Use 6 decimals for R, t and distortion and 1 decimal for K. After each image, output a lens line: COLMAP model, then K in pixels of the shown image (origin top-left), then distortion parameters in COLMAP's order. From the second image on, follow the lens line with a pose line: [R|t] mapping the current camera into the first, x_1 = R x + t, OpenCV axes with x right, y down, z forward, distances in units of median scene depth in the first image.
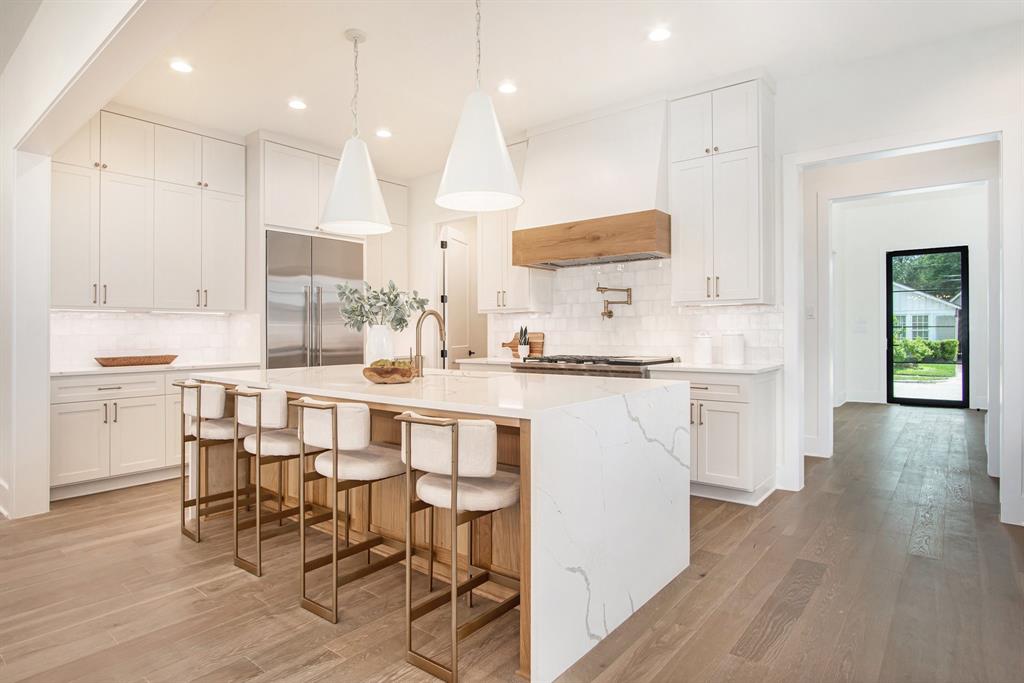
lens RADIAL K [[570.9, 0, 512.0], [0, 570.9, 341.5], [0, 0, 1]] dist [-0.043901, -0.000208]
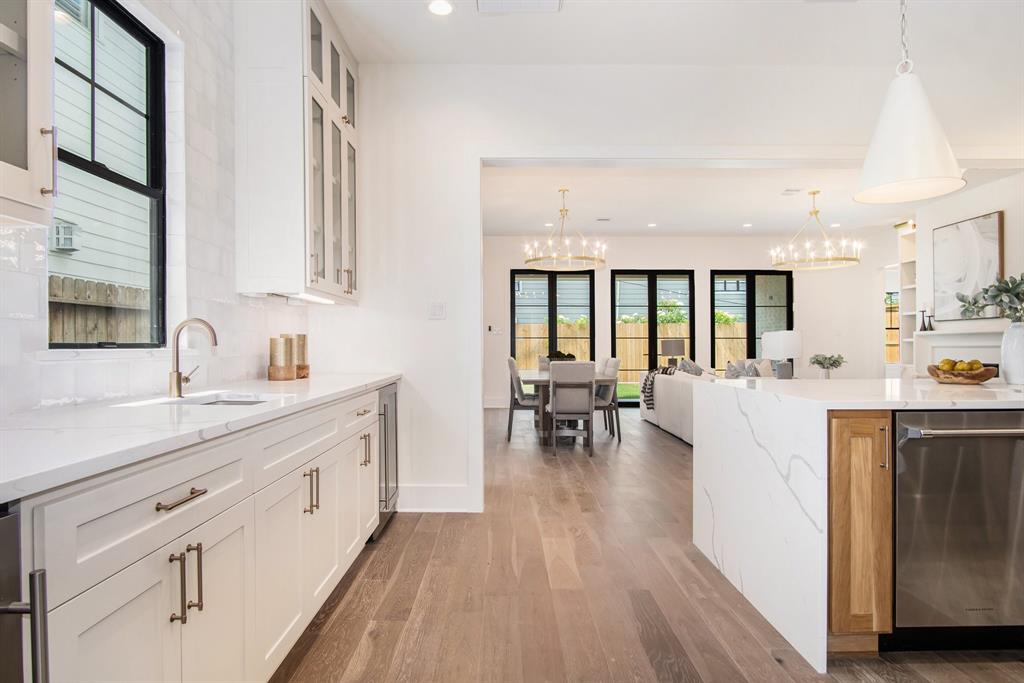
lens RADIAL K [[570.9, 0, 512.0], [0, 570.9, 341.5], [0, 0, 1]] dist [-0.043901, -0.000208]
pose [[-0.771704, 0.008642, -0.635923, 1.290793], [0.002382, 0.999940, 0.010698, -0.026604], [0.635977, 0.006741, -0.771678, 1.598256]]
